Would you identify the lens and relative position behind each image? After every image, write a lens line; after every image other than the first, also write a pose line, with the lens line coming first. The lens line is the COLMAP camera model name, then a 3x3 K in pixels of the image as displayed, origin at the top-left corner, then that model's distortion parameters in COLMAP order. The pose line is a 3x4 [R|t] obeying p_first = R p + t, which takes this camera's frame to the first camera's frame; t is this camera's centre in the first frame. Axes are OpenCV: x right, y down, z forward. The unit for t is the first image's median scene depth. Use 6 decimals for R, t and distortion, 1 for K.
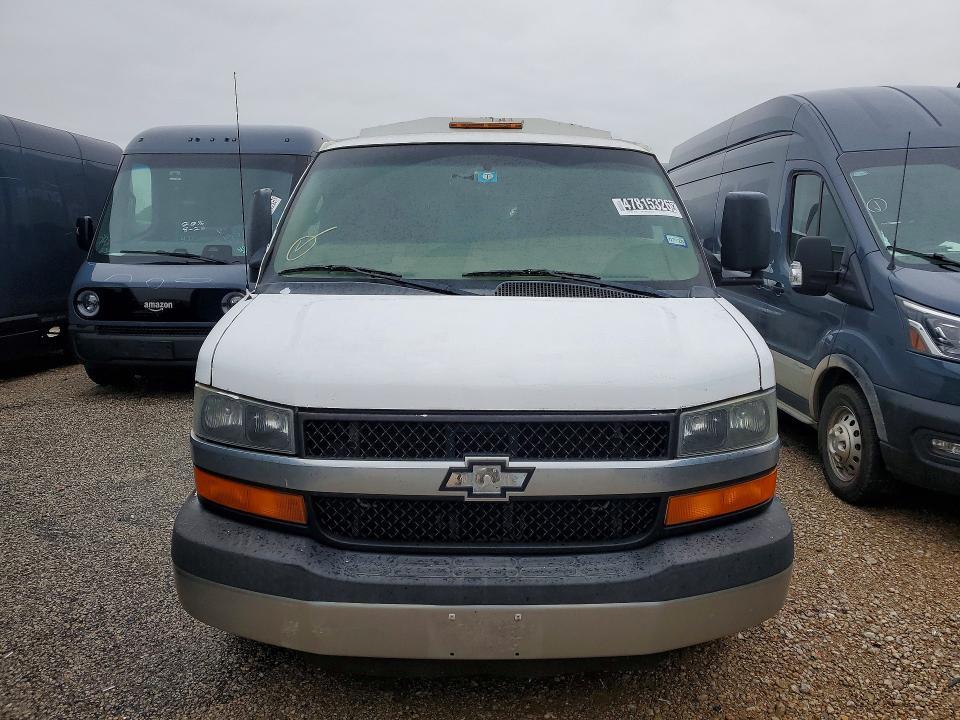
lens RADIAL K [[760.0, 0, 480.0], [0, 760.0, 360.0], [0, 0, 1]] dist [0.071540, -0.006957]
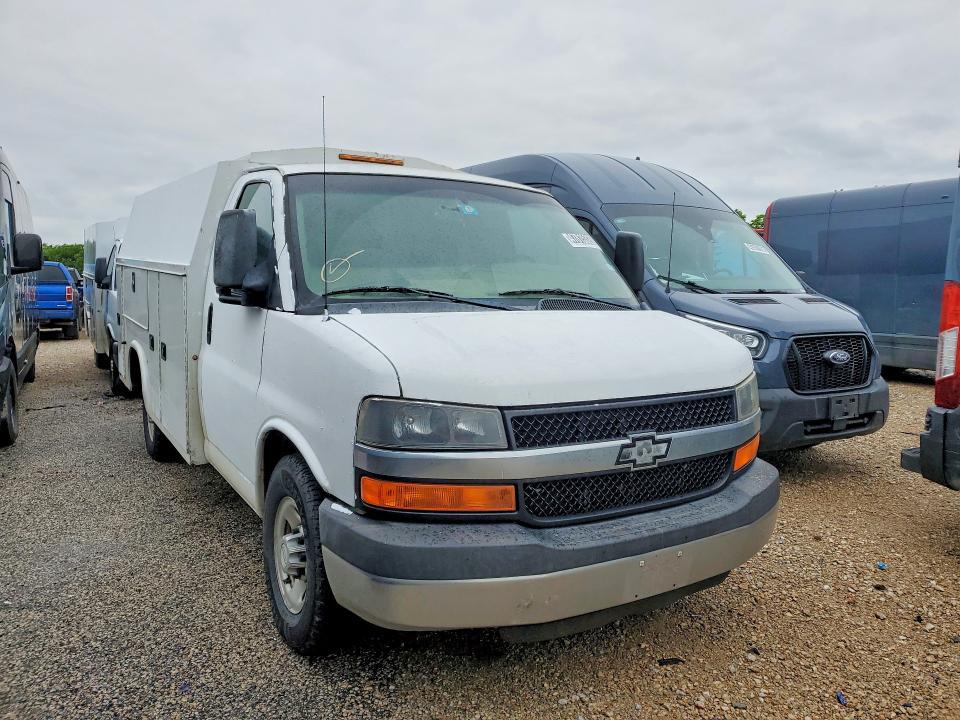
lens RADIAL K [[750.5, 0, 479.4], [0, 750.5, 364.8], [0, 0, 1]] dist [0.151772, -0.235561]
pose [[0.860796, -0.055777, 0.505884, -0.803197], [0.074889, 0.997038, -0.017500, 0.015519], [-0.503410, 0.052950, 0.862424, 0.052478]]
